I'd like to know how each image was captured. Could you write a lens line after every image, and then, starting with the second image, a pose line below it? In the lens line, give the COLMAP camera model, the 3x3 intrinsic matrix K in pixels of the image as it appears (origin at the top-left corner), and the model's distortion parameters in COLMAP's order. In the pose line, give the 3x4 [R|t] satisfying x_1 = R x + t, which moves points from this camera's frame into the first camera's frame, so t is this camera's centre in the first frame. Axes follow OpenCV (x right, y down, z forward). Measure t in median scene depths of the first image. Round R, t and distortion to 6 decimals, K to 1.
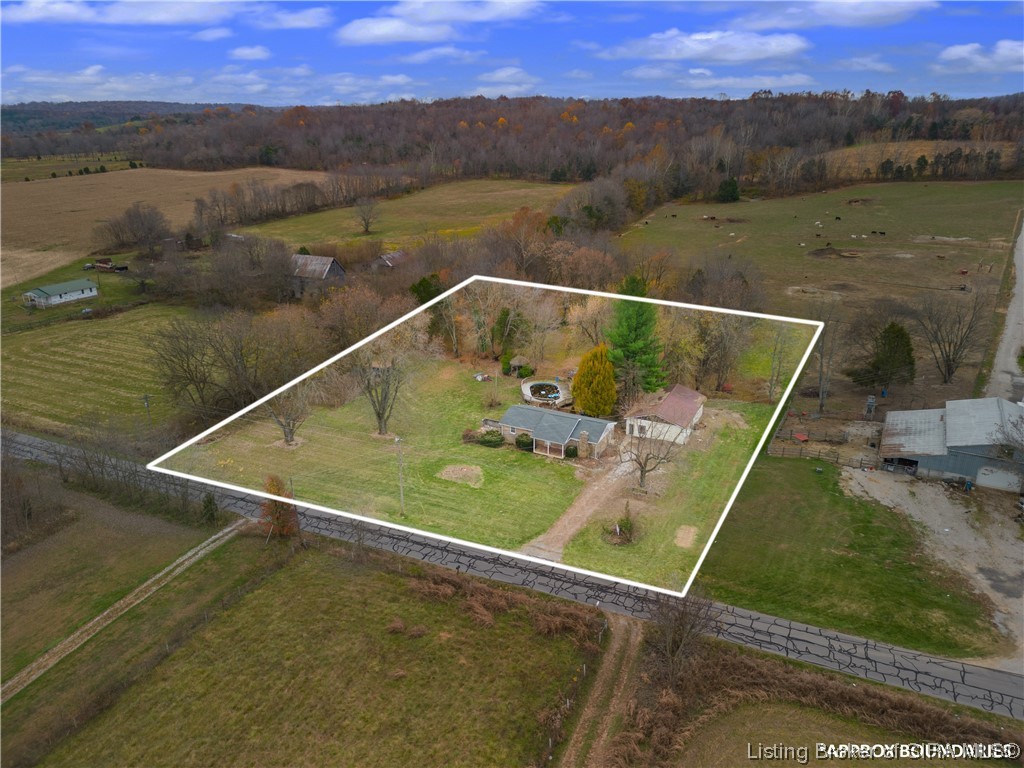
lens RADIAL K [[768.7, 0, 510.1], [0, 768.7, 383.9], [0, 0, 1]] dist [-0.001042, -0.004076]
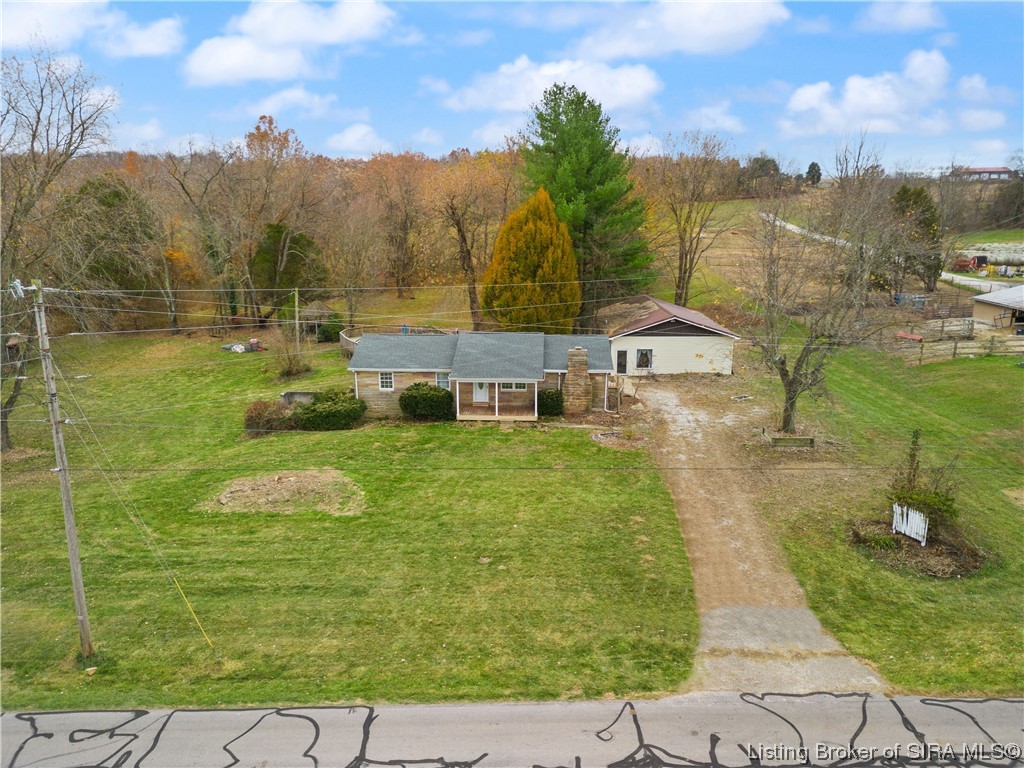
lens RADIAL K [[709.8, 0, 513.9], [0, 709.8, 383.4], [0, 0, 1]] dist [0.008253, -0.000358]
pose [[0.901045, -0.088332, 0.424635, -0.096855], [0.151070, 0.981651, -0.116357, 0.119033], [-0.406566, 0.168992, 0.897856, 0.666501]]
